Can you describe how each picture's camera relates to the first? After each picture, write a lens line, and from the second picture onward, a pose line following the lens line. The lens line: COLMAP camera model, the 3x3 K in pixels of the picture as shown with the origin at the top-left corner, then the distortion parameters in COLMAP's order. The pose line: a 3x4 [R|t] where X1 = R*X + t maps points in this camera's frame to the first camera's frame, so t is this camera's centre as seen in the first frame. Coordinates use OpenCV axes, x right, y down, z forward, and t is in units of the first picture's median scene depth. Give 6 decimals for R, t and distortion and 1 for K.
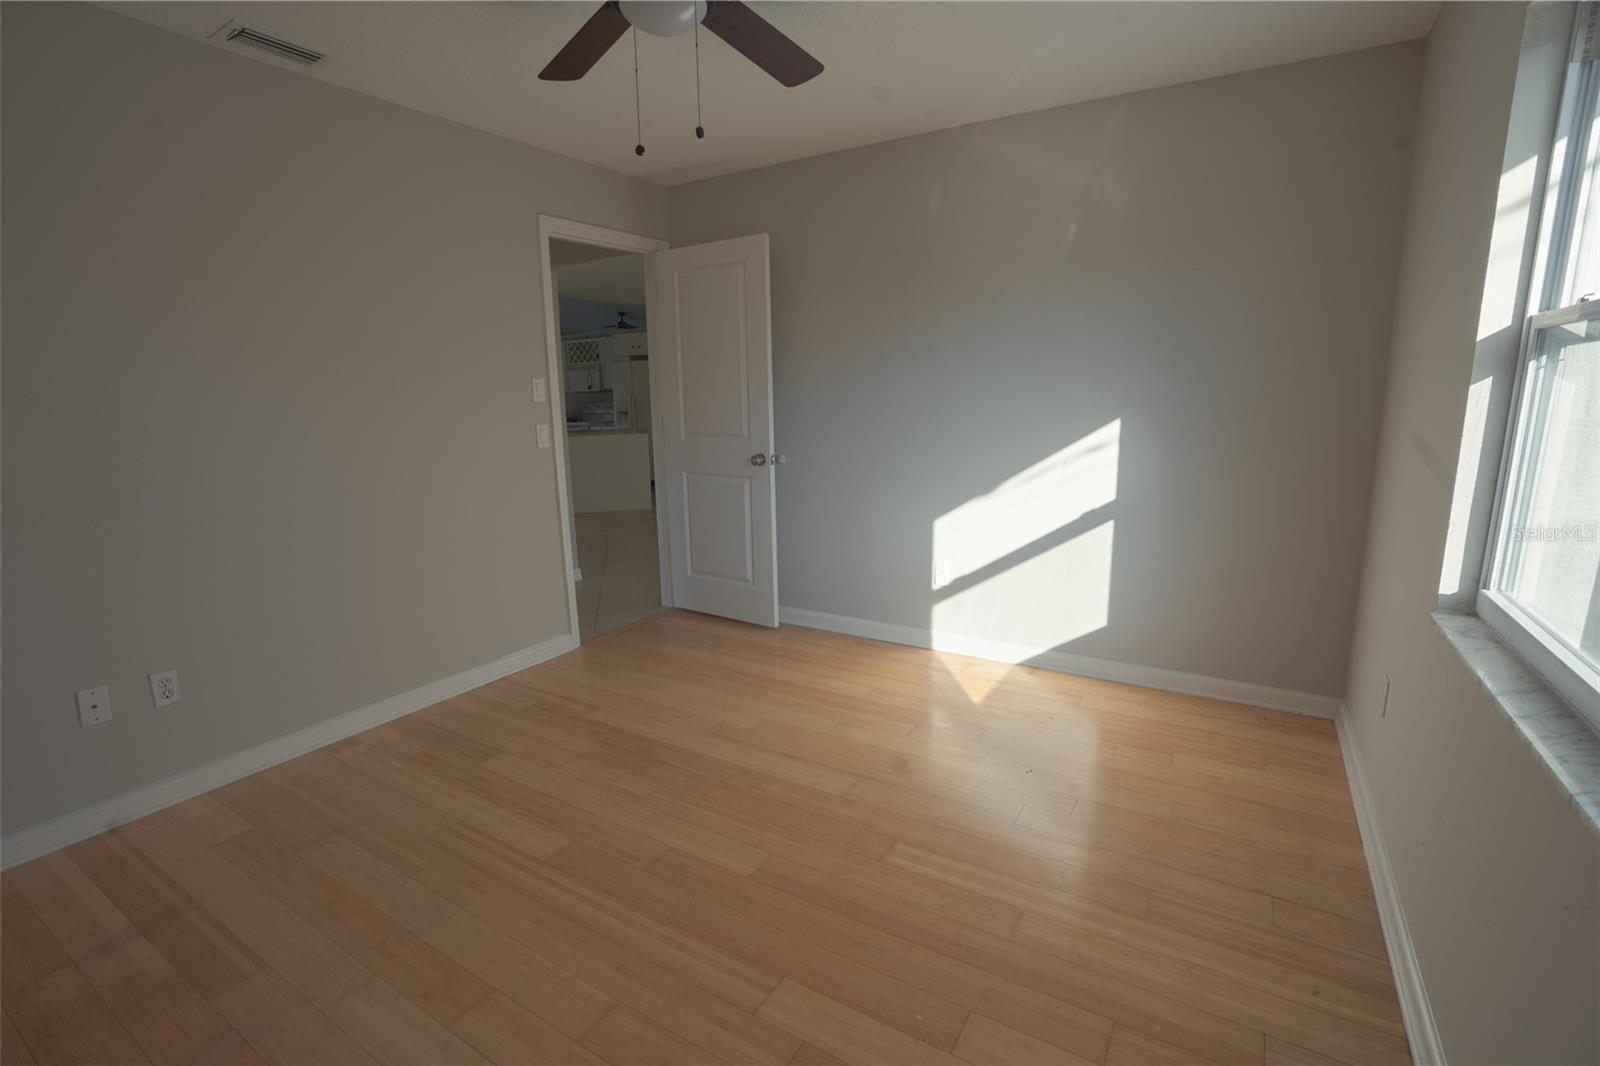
lens RADIAL K [[735.4, 0, 806.8], [0, 735.4, 534.1], [0, 0, 1]] dist [-0.065744, 0.022848]
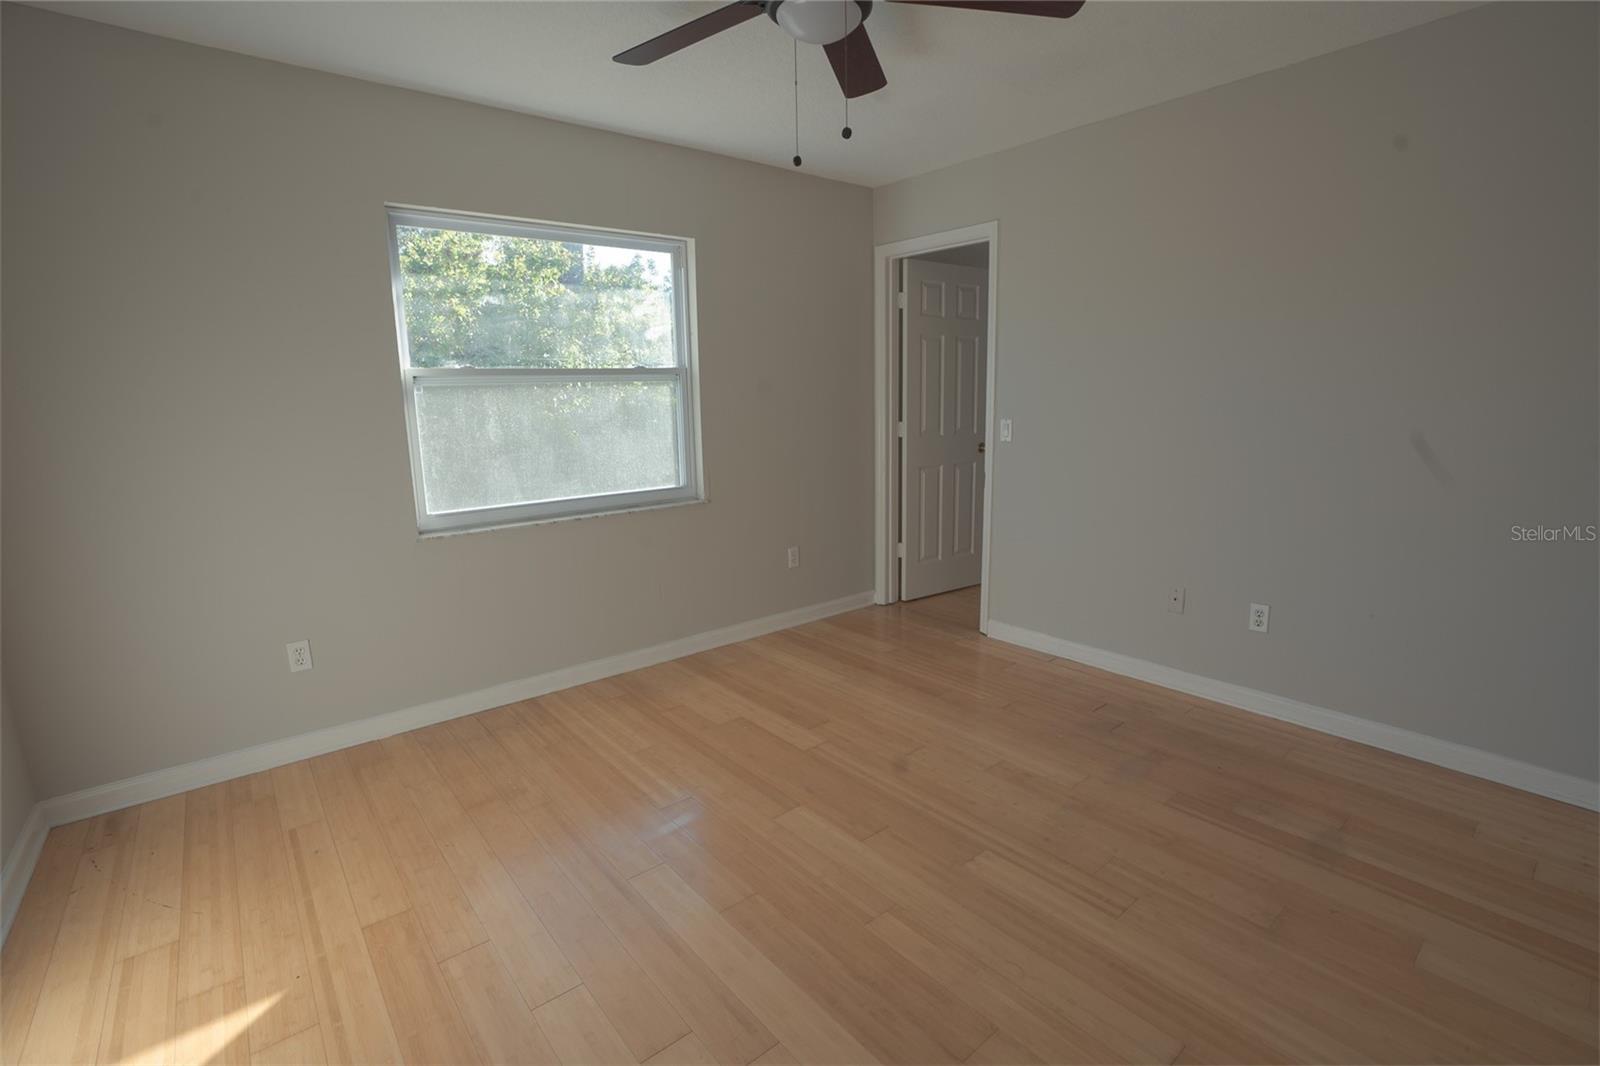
lens RADIAL K [[735.4, 0, 806.8], [0, 735.4, 534.1], [0, 0, 1]] dist [-0.065744, 0.022848]
pose [[-0.948823, -0.026219, 0.314717, -0.434934], [0.092251, 0.930072, 0.355607, -0.347038], [-0.302033, 0.366441, -0.880055, 1.816391]]
